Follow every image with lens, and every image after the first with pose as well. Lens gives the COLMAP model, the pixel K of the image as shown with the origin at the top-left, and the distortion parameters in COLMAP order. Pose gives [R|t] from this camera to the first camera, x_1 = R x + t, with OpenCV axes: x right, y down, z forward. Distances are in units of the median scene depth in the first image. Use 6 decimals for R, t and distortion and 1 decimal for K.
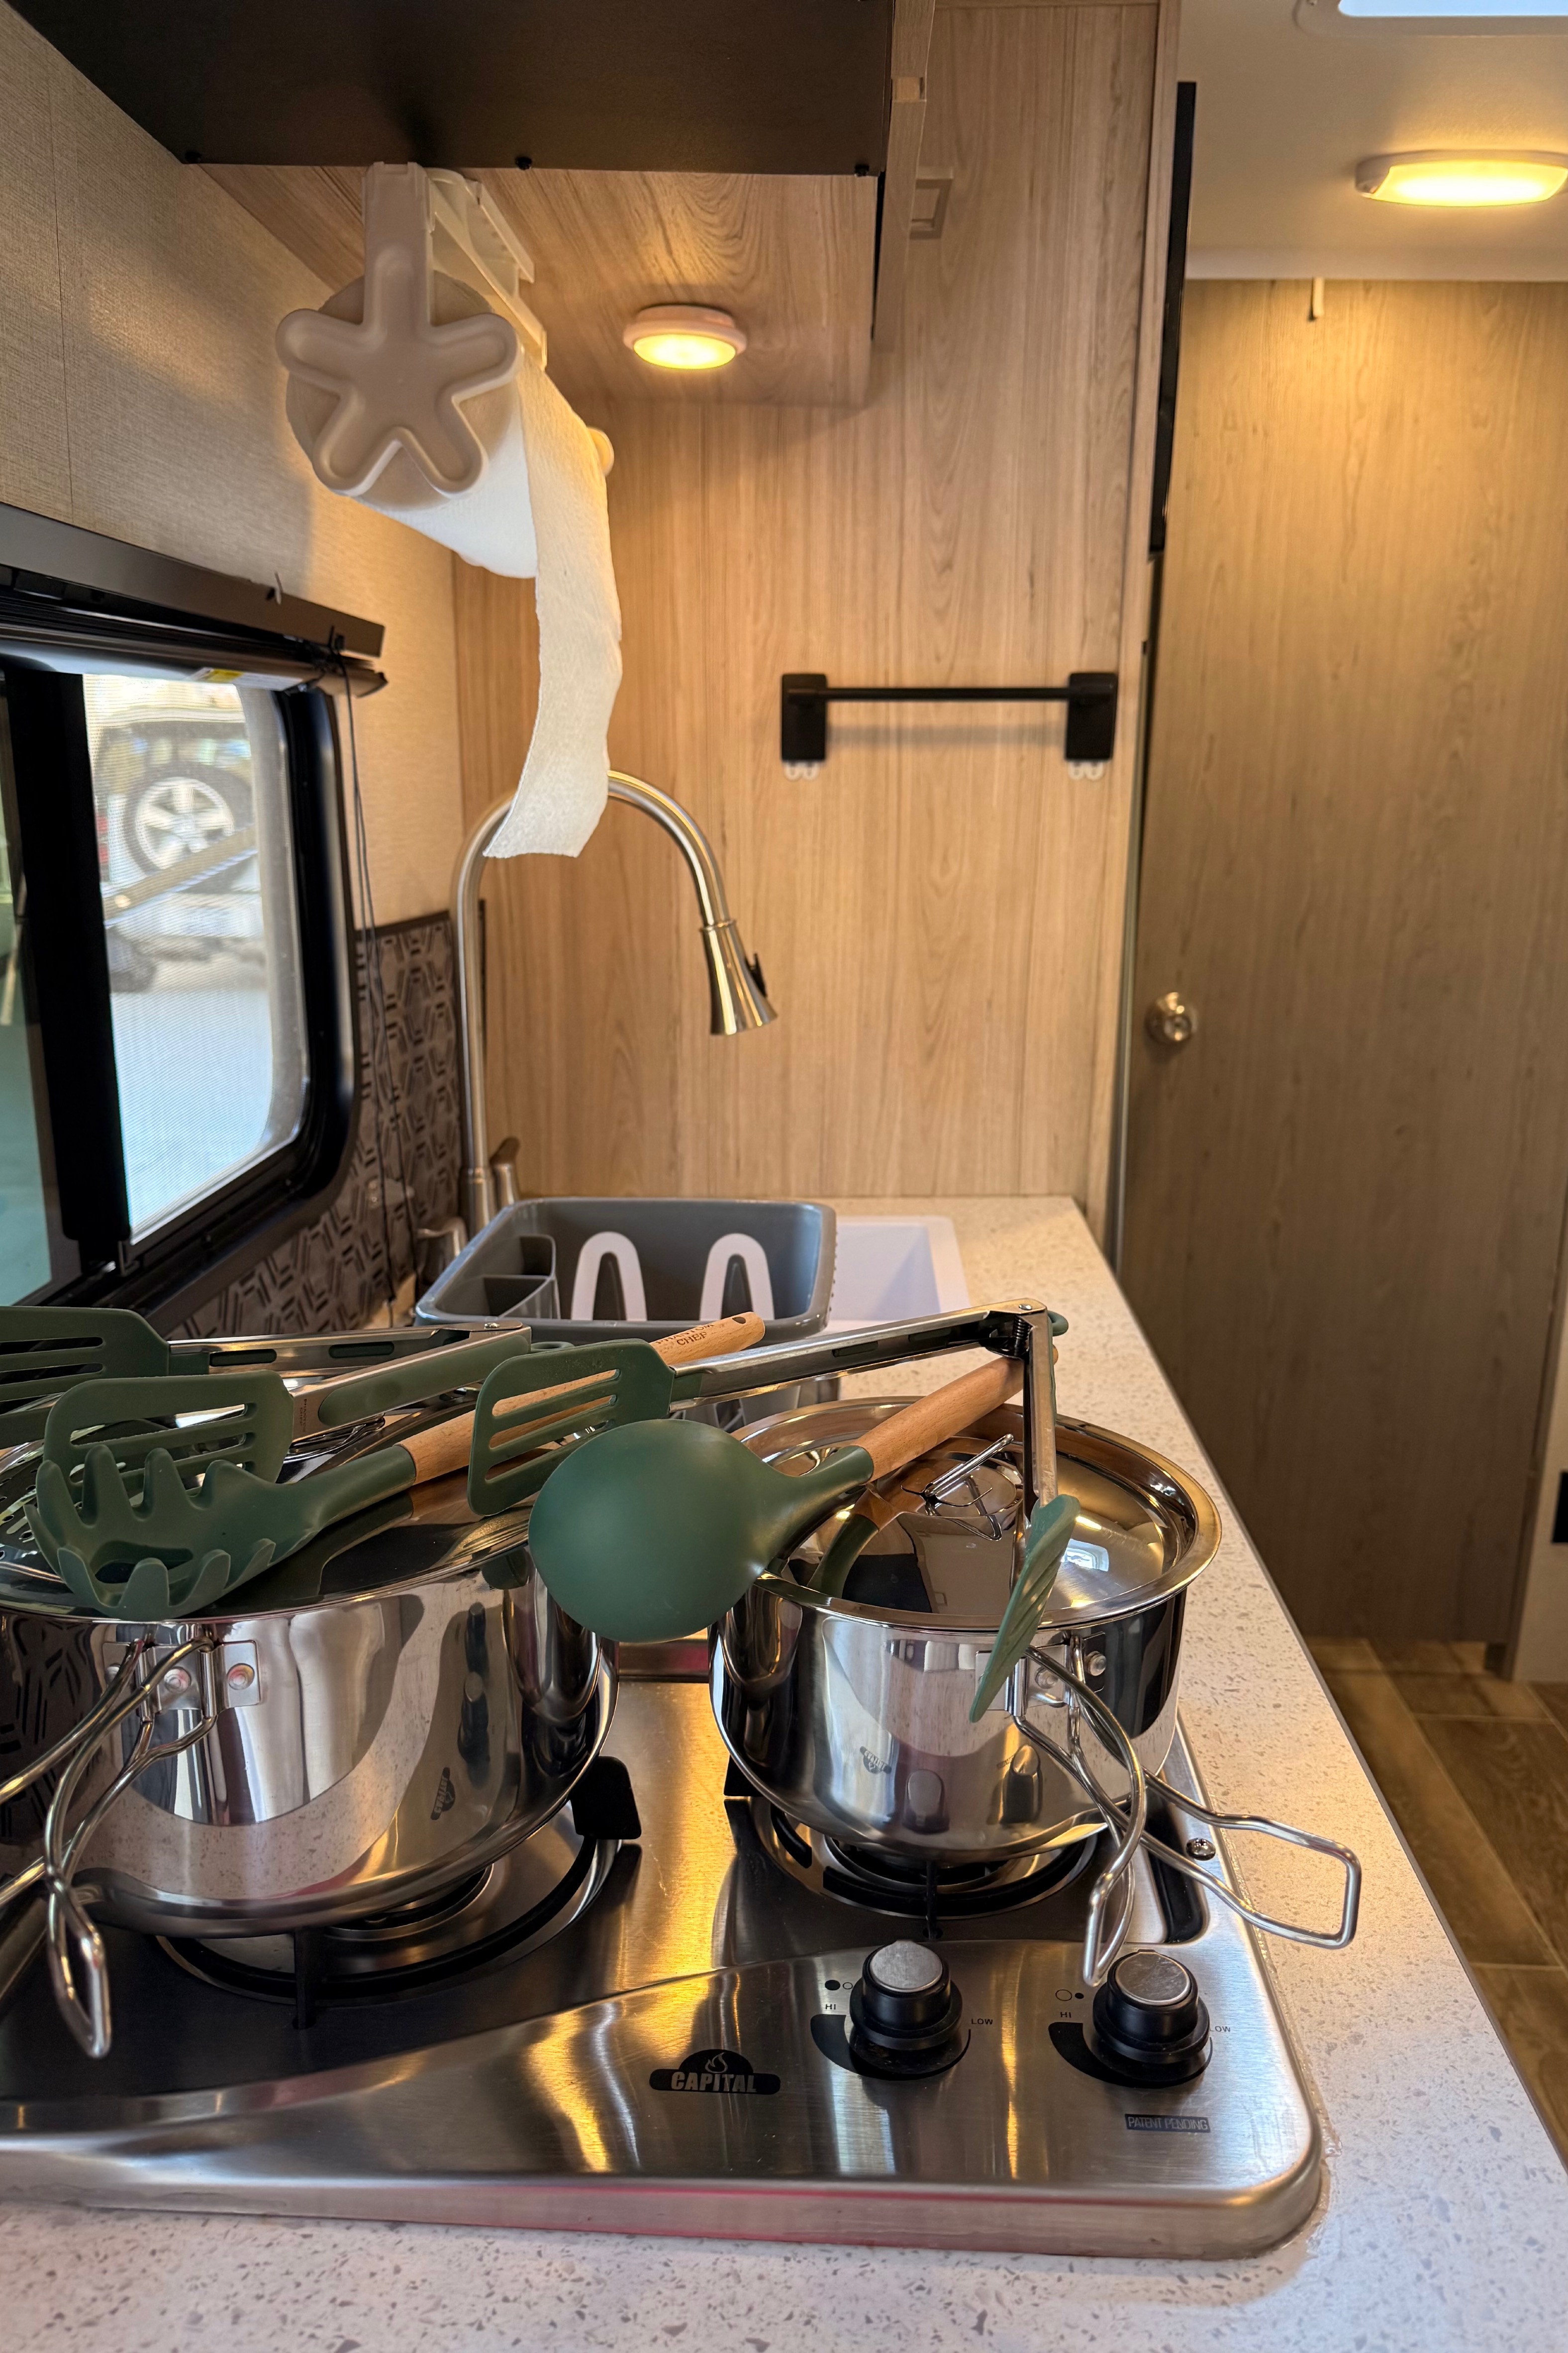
lens RADIAL K [[1658.5, 0, 782.7], [0, 1658.5, 1245.4], [0, 0, 1]] dist [0.053777, -0.066336]
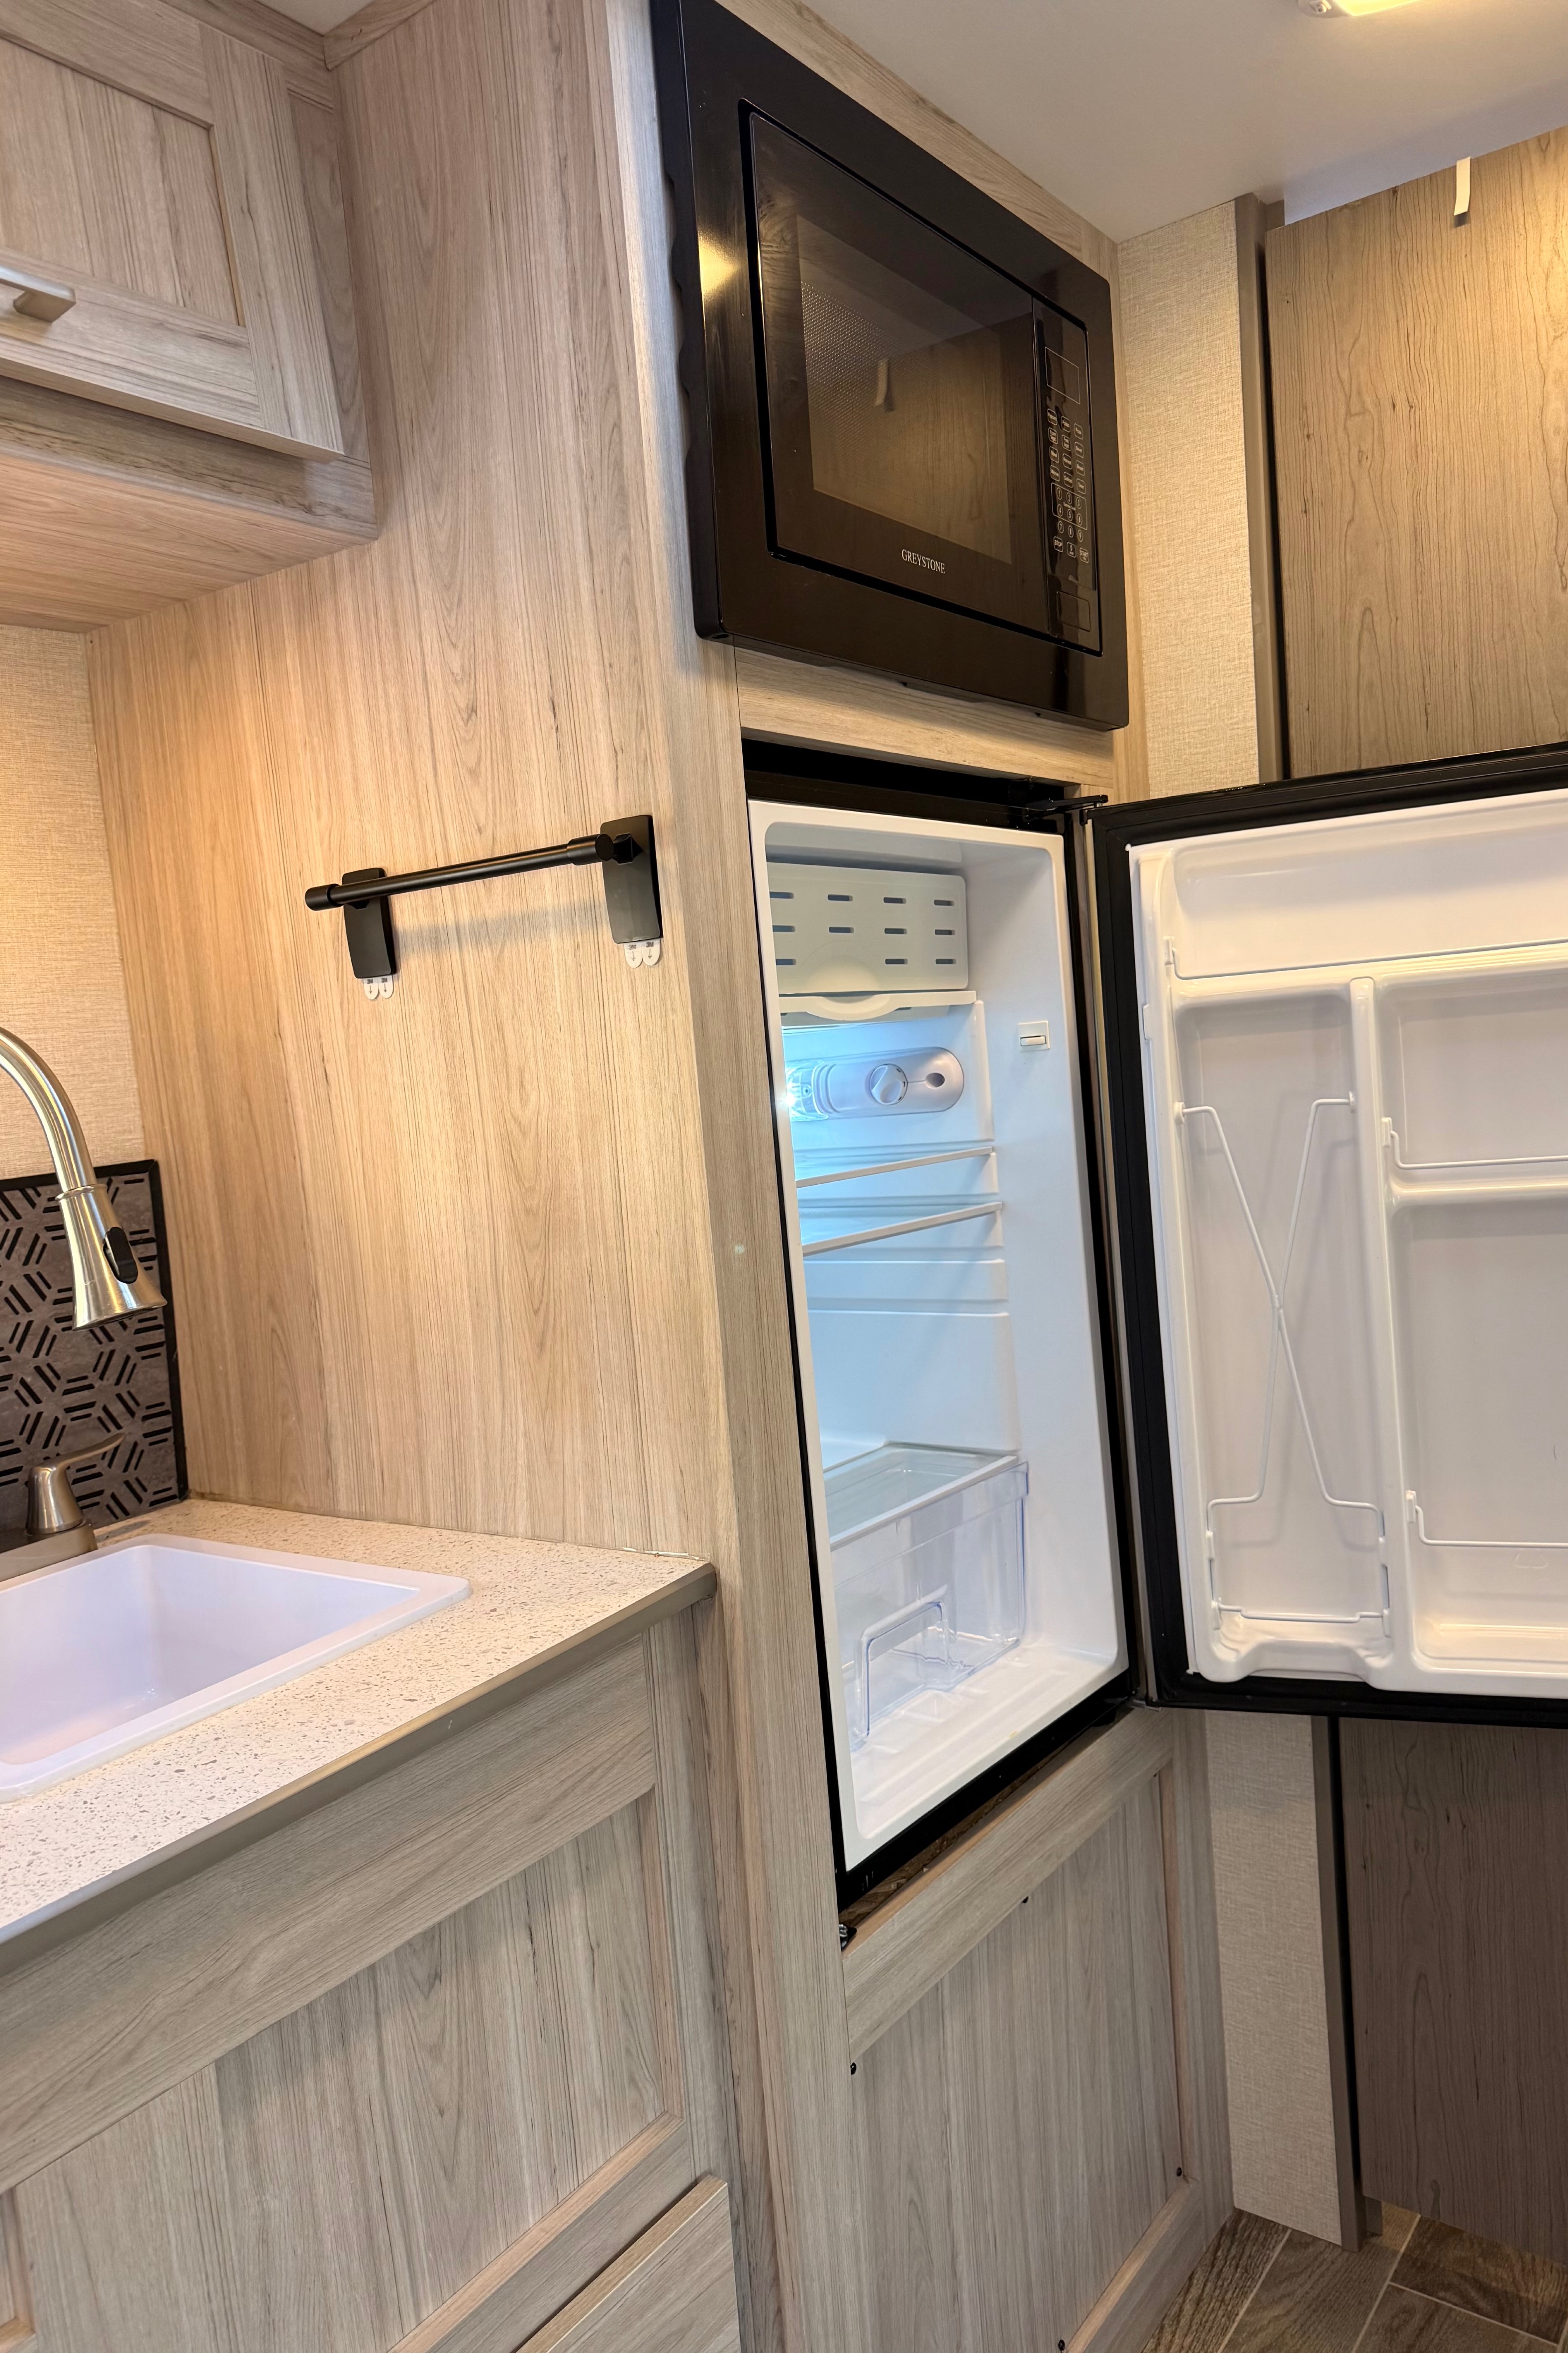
lens RADIAL K [[1658.5, 0, 769.9], [0, 1658.5, 1235.8], [0, 0, 1]] dist [0.053777, -0.066336]
pose [[0.820877, -0.009503, -0.571025, 0.620045], [-0.061186, 0.992643, -0.104477, -0.097696], [0.567817, 0.120702, 0.814257, 0.478600]]
